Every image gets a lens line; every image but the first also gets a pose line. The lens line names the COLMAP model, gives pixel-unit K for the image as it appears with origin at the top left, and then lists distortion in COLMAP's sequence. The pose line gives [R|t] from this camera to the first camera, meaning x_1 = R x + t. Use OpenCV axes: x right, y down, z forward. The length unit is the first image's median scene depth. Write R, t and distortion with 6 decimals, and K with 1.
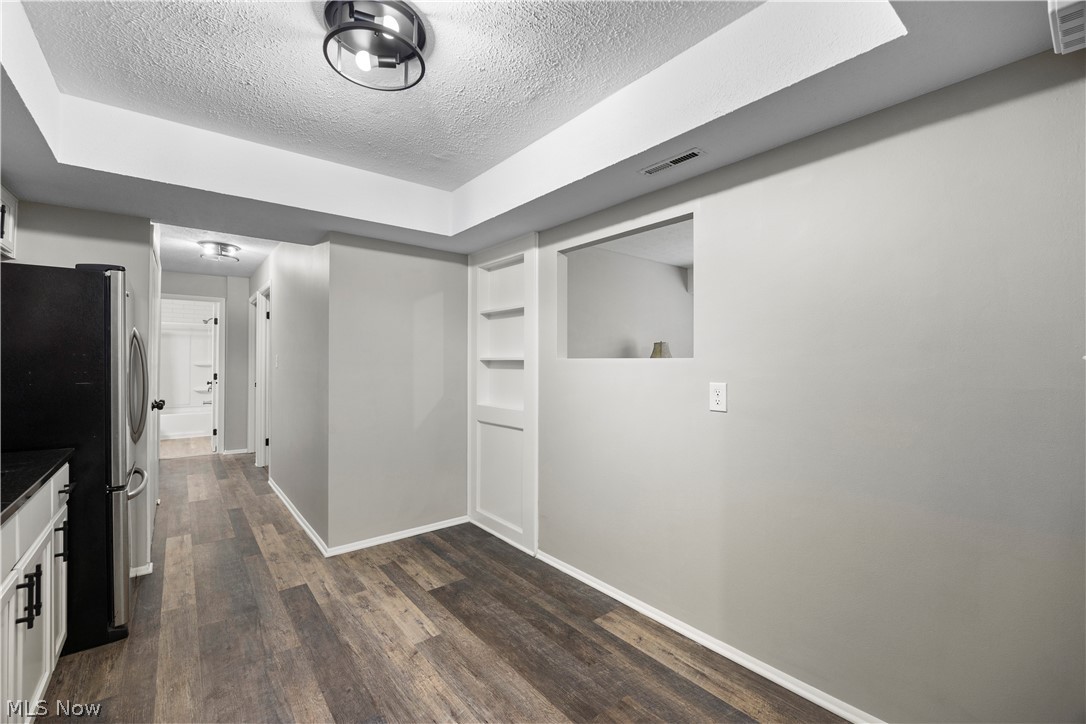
lens RADIAL K [[449.5, 0, 540.9], [0, 449.5, 360.1], [0, 0, 1]] dist [-0.002172, -0.003486]
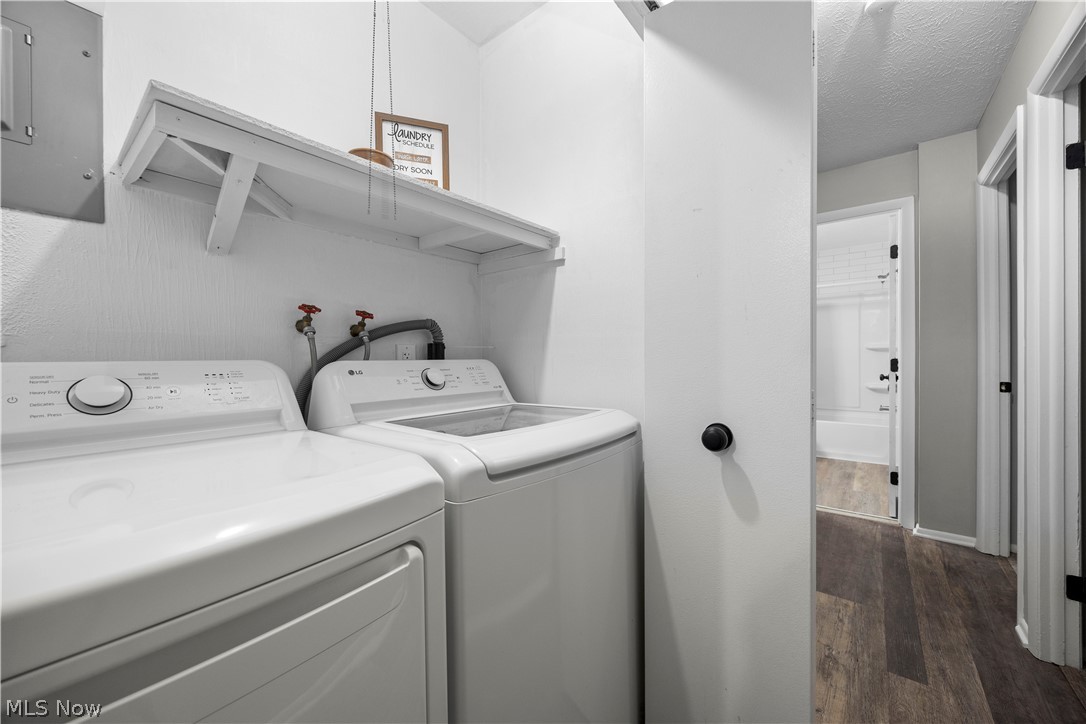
lens RADIAL K [[416.7, 0, 543.0], [0, 416.7, 362.0], [0, 0, 1]] dist [-0.000065, -0.000028]
pose [[0.218696, 0.004010, -0.975785, -0.362779], [0.016662, 0.999830, 0.007843, 0.023254], [0.975651, -0.017974, 0.218592, 0.521947]]
